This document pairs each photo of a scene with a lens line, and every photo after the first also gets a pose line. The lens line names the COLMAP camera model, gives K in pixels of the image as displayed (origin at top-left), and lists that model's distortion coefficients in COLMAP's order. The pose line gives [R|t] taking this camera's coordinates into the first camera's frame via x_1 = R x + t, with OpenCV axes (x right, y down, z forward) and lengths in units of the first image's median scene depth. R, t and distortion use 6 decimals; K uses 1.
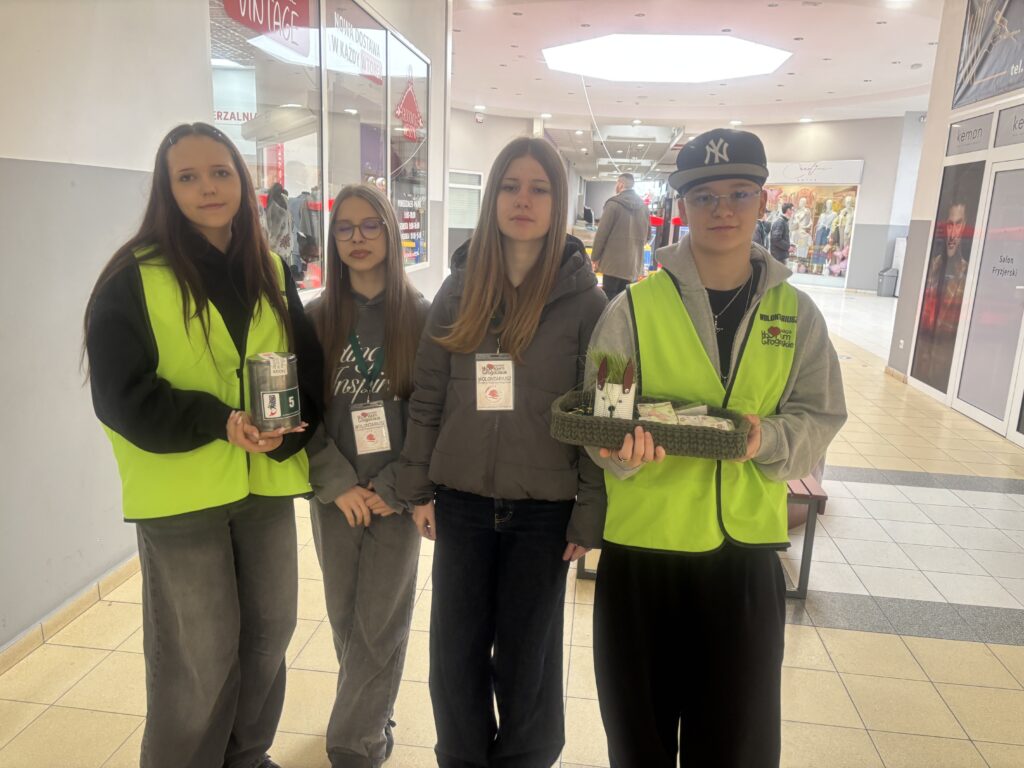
lens RADIAL K [[771.6, 0, 512.1], [0, 771.6, 380.8], [0, 0, 1]] dist [0.049232, -0.049363]
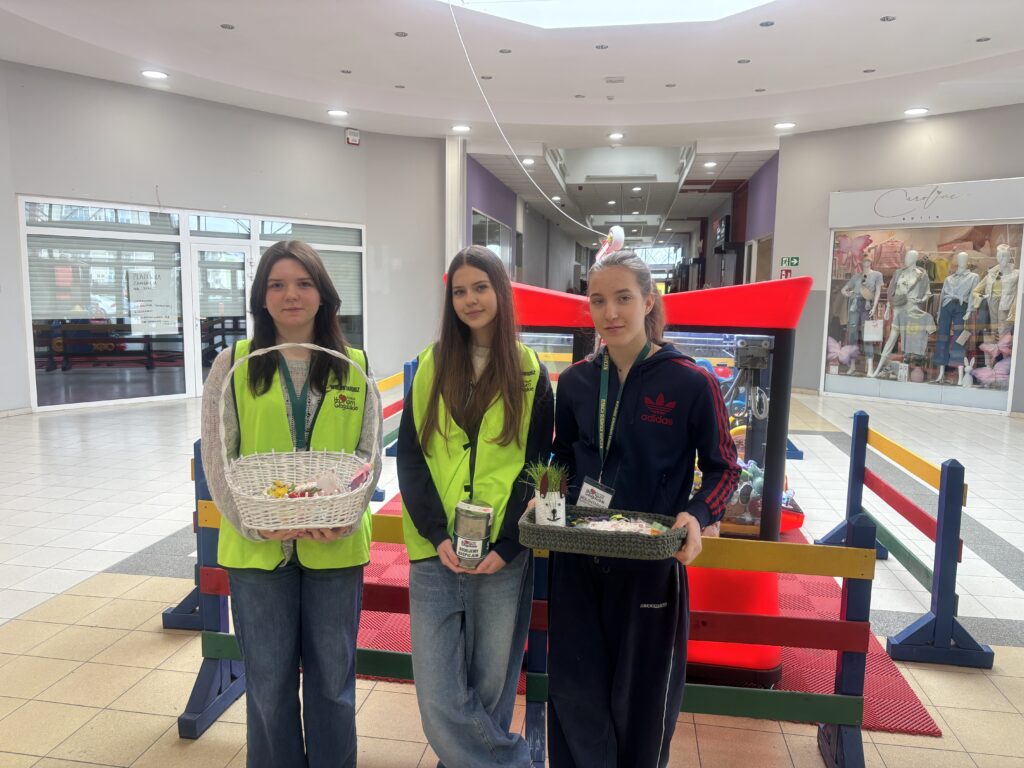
lens RADIAL K [[771.6, 0, 512.1], [0, 771.6, 380.8], [0, 0, 1]] dist [0.049232, -0.049363]
pose [[0.999080, -0.022753, -0.036342, 0.101260], [0.019216, 0.995304, -0.094875, -0.091260], [0.038330, 0.094090, 0.994826, 0.428595]]
